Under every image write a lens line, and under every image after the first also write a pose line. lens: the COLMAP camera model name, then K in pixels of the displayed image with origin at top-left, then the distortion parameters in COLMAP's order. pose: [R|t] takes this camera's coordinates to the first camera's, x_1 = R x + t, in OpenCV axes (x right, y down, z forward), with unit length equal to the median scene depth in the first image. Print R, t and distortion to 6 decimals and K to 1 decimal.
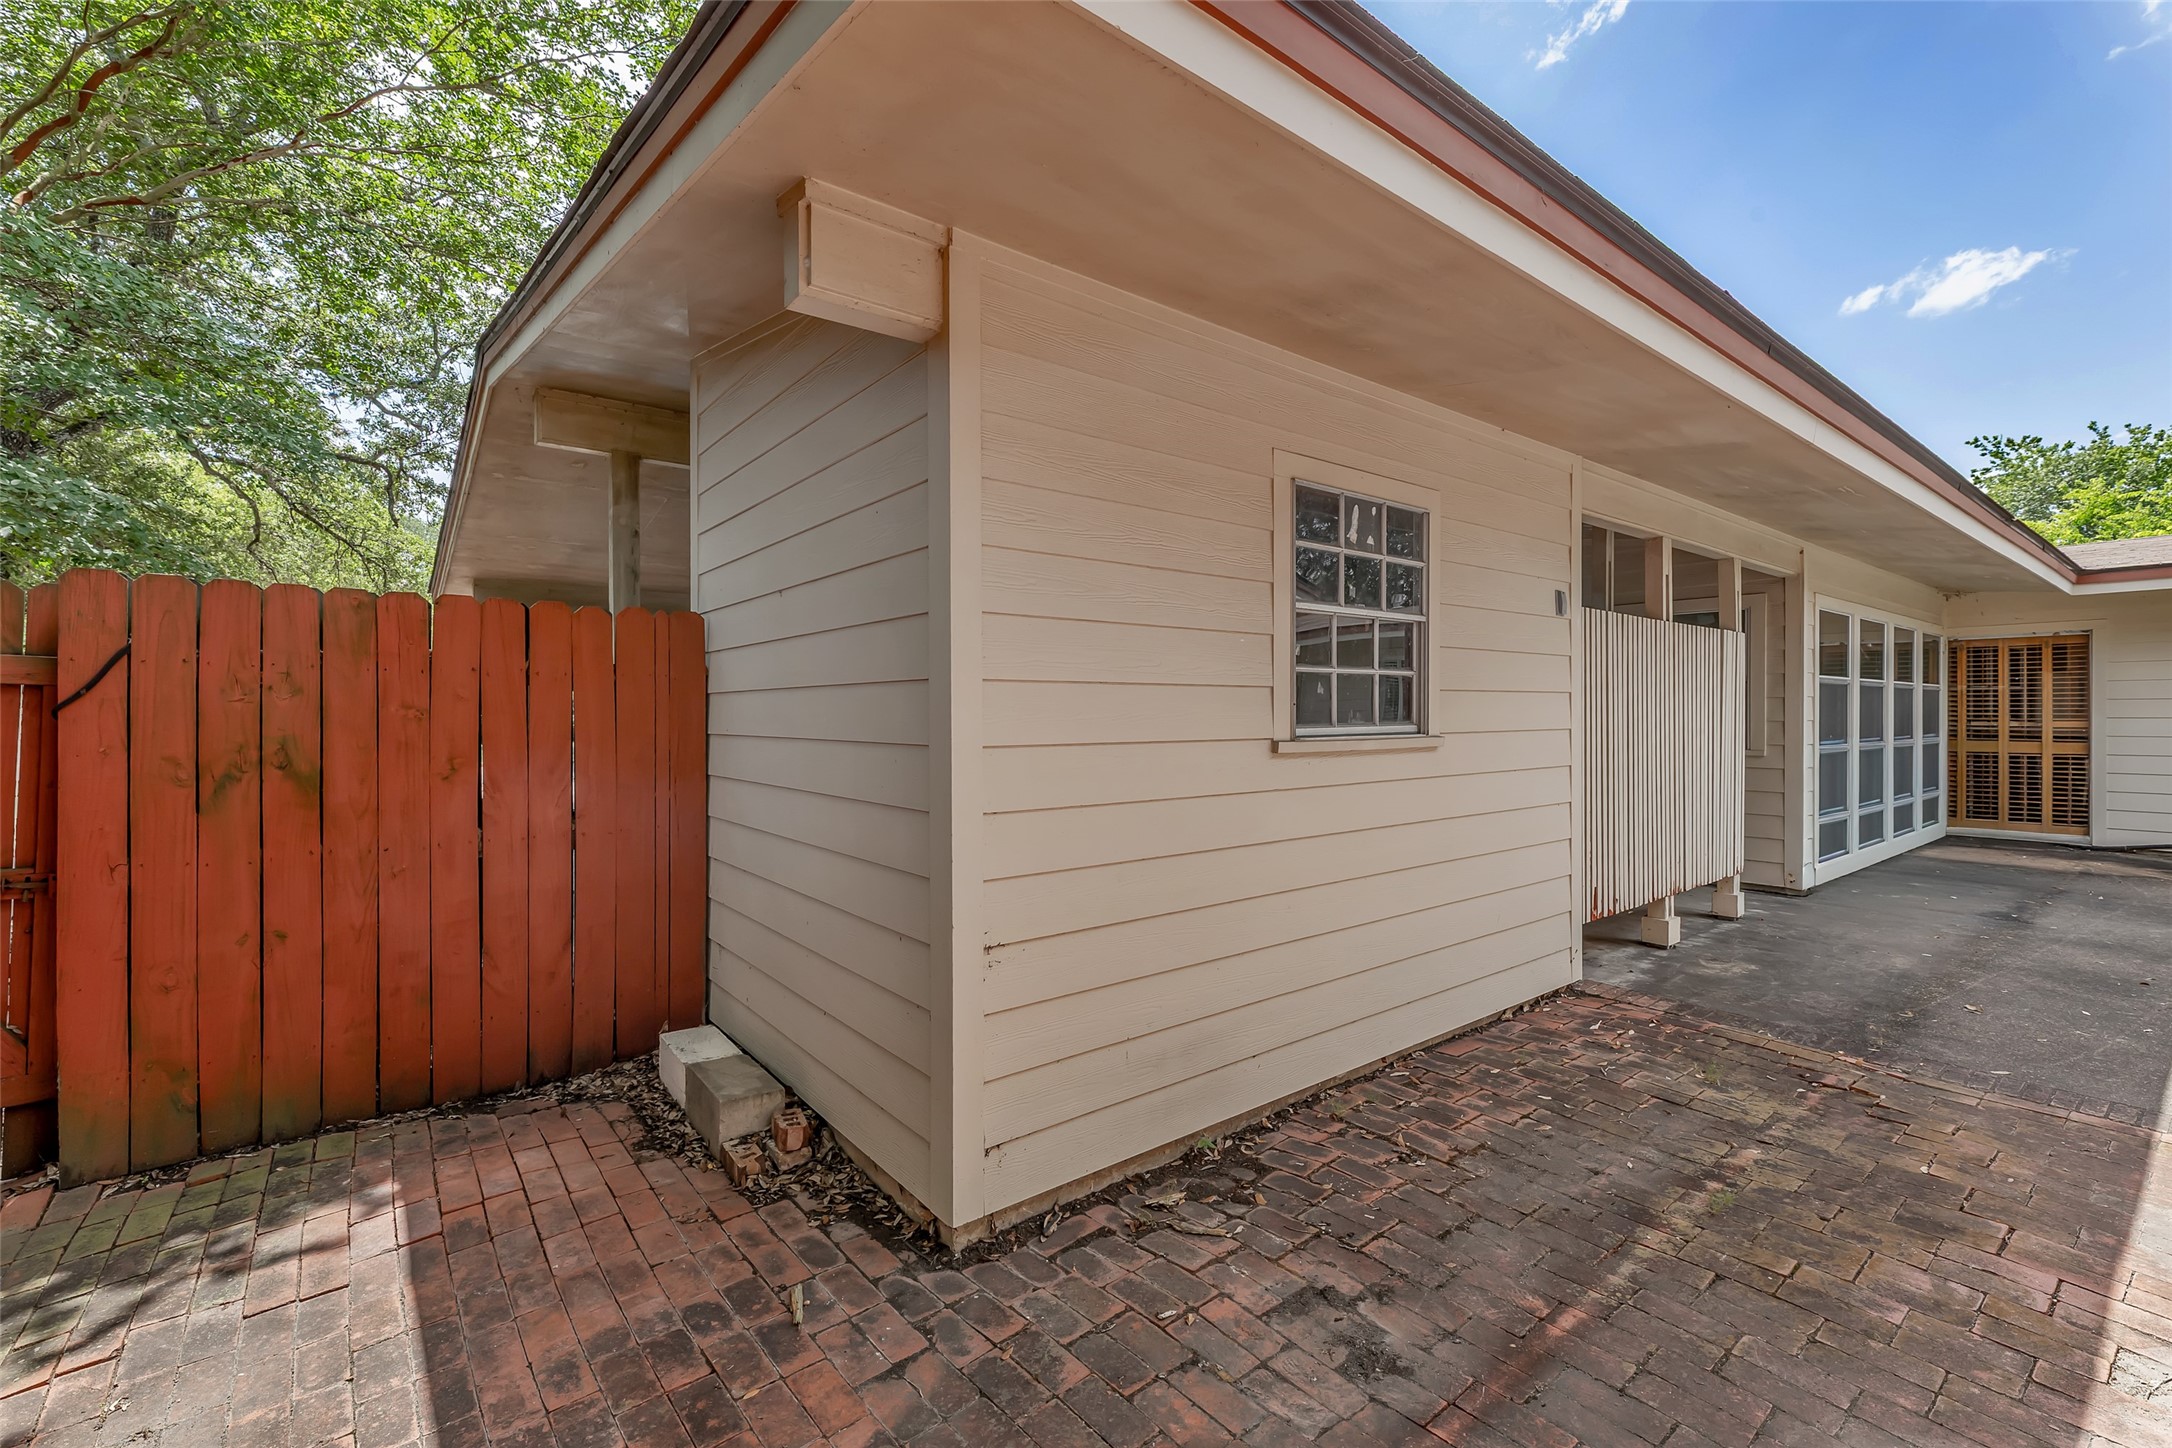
lens RADIAL K [[887.4, 0, 1078.8], [0, 887.4, 716.3], [0, 0, 1]] dist [0.003449, -0.000205]
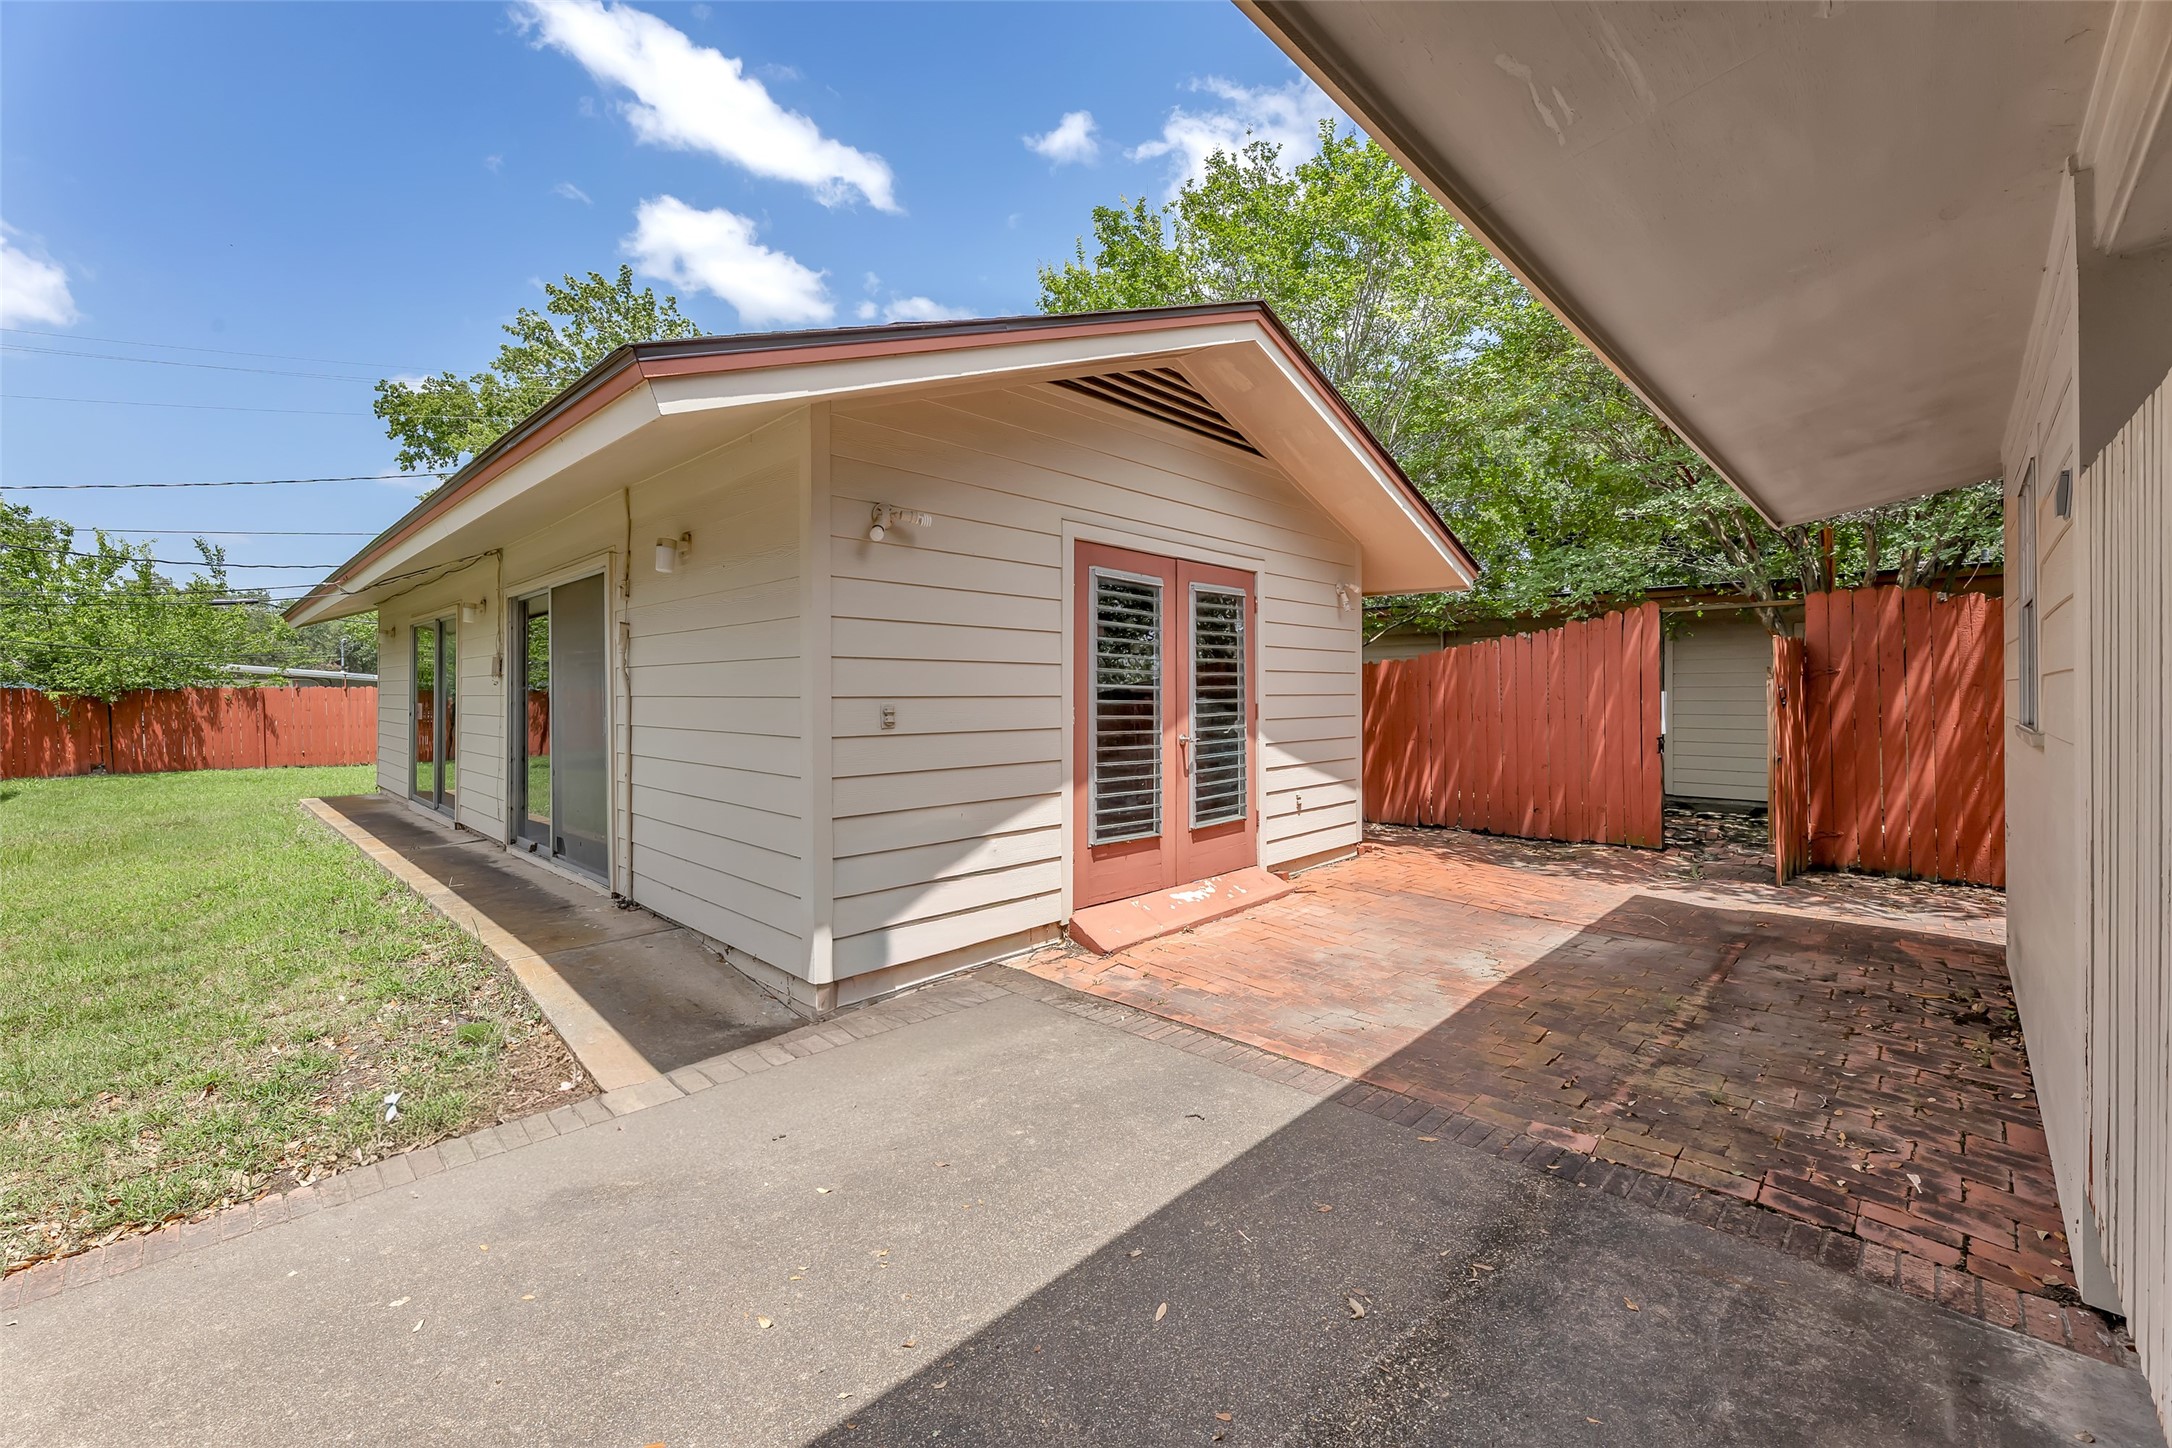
lens RADIAL K [[887.4, 0, 1082.1], [0, 887.4, 701.6], [0, 0, 1]] dist [0.003449, -0.000205]
pose [[-0.987323, 0.009934, -0.158412, 1.605871], [0.008688, 0.999926, 0.008557, -0.029256], [0.158485, 0.007072, -0.987336, 1.920320]]
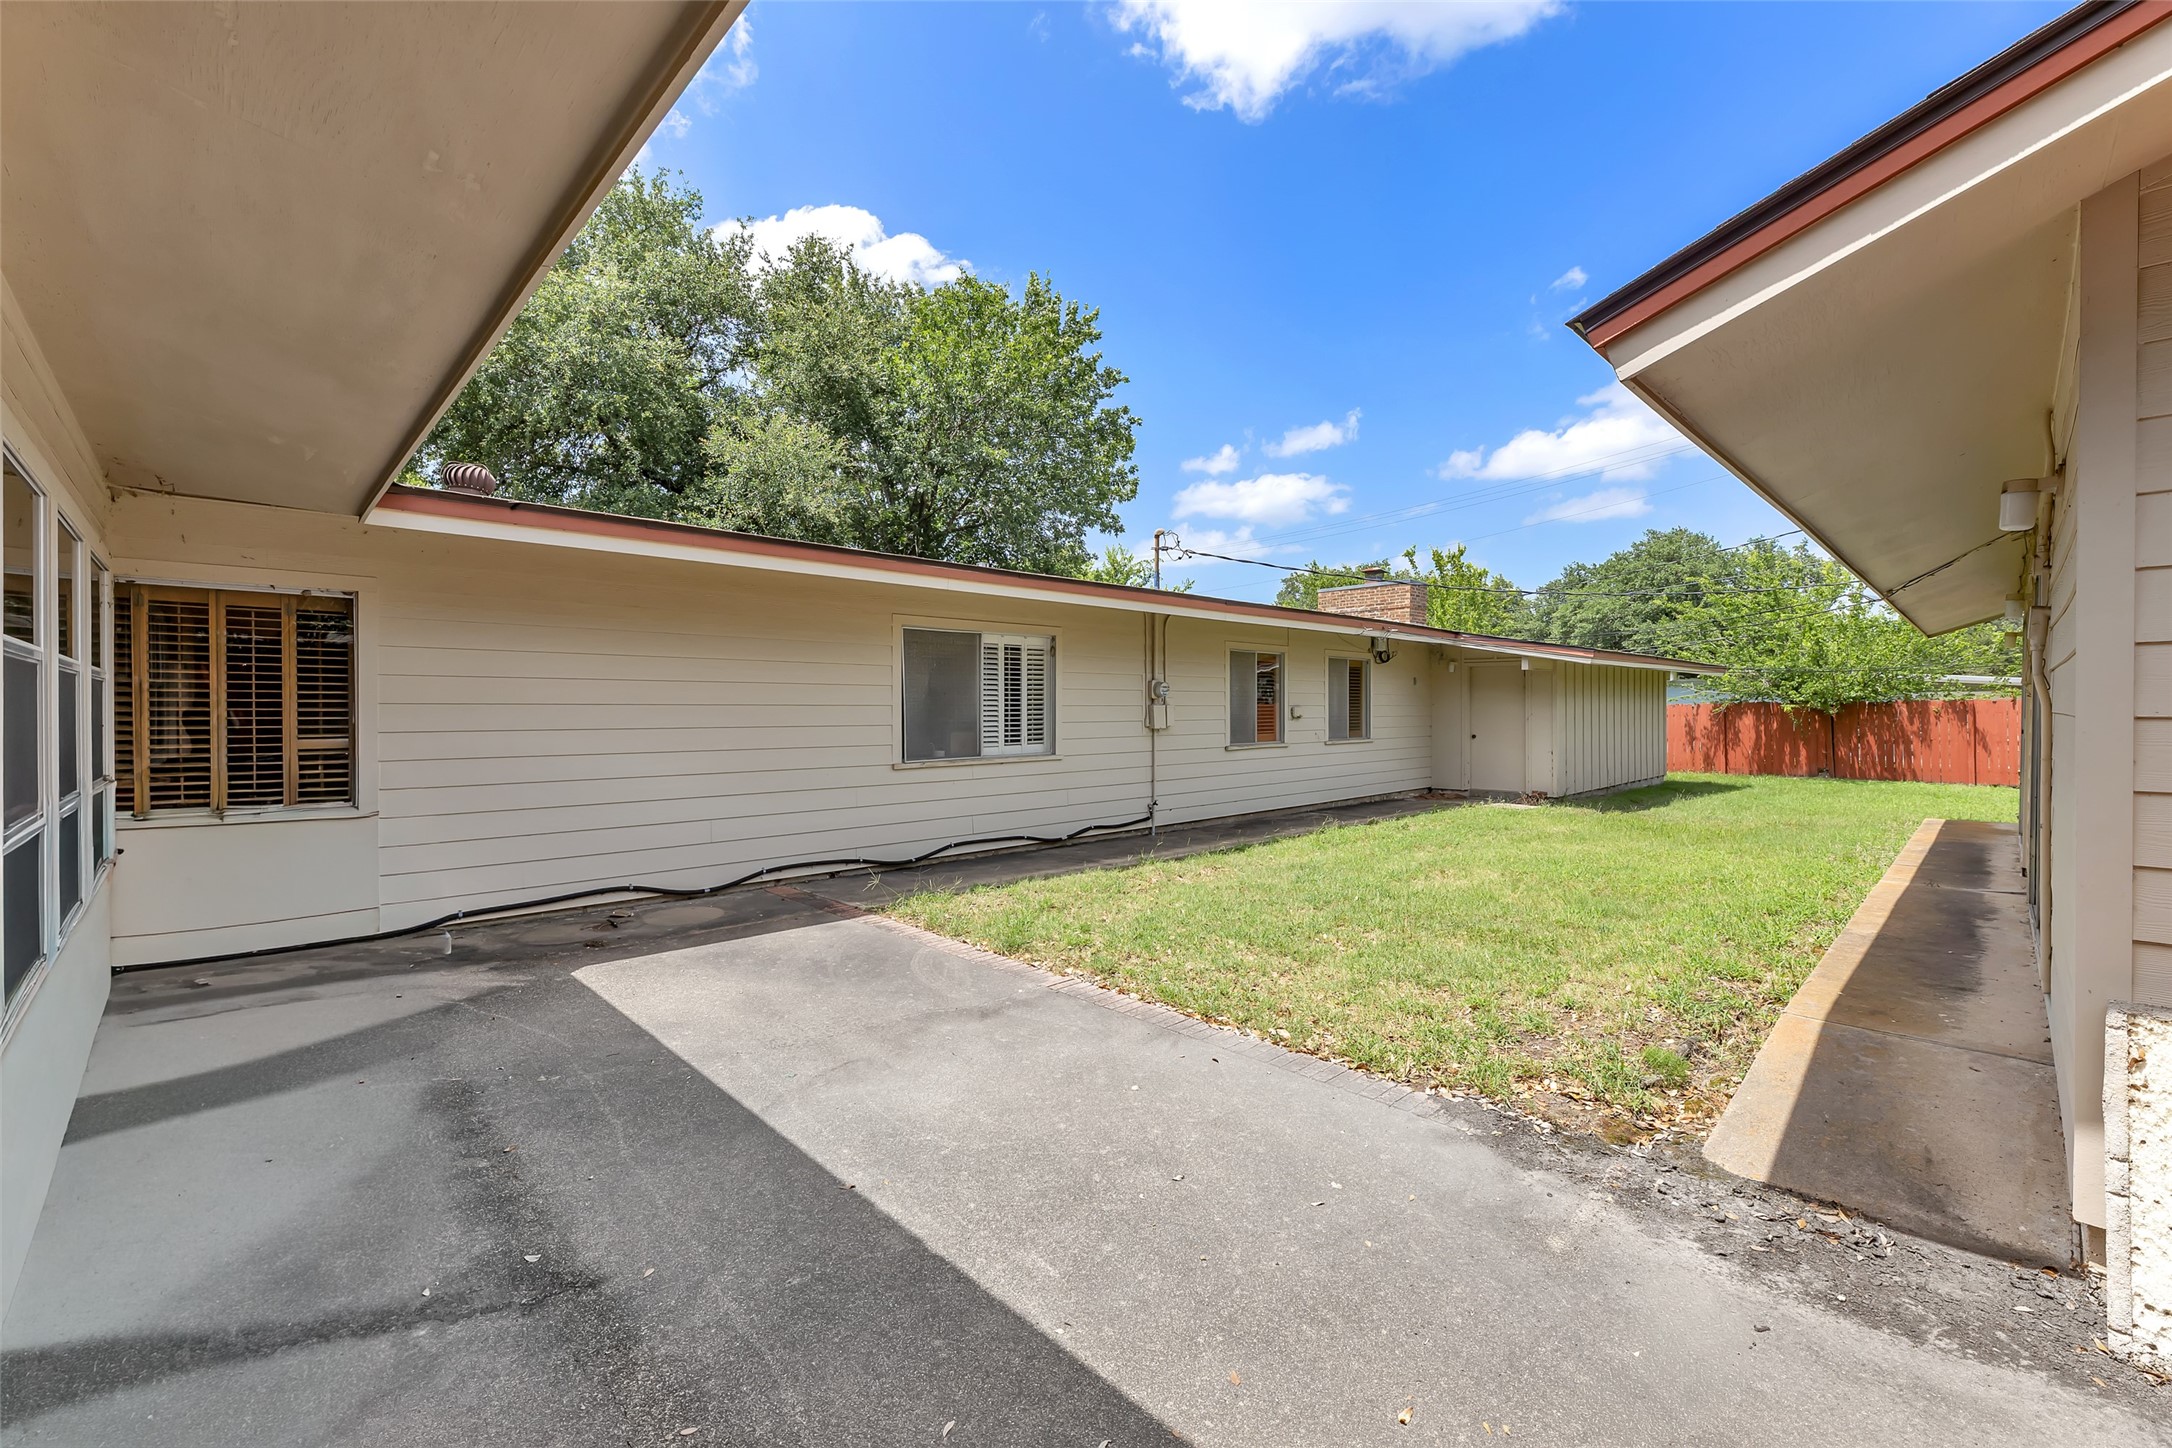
lens RADIAL K [[887.4, 0, 1079.2], [0, 887.4, 719.0], [0, 0, 1]] dist [0.003449, -0.000205]
pose [[-0.115834, -0.004269, 0.993259, 1.328500], [0.001016, 0.999990, 0.004416, -0.029572], [-0.993268, 0.001521, -0.115828, 1.656267]]
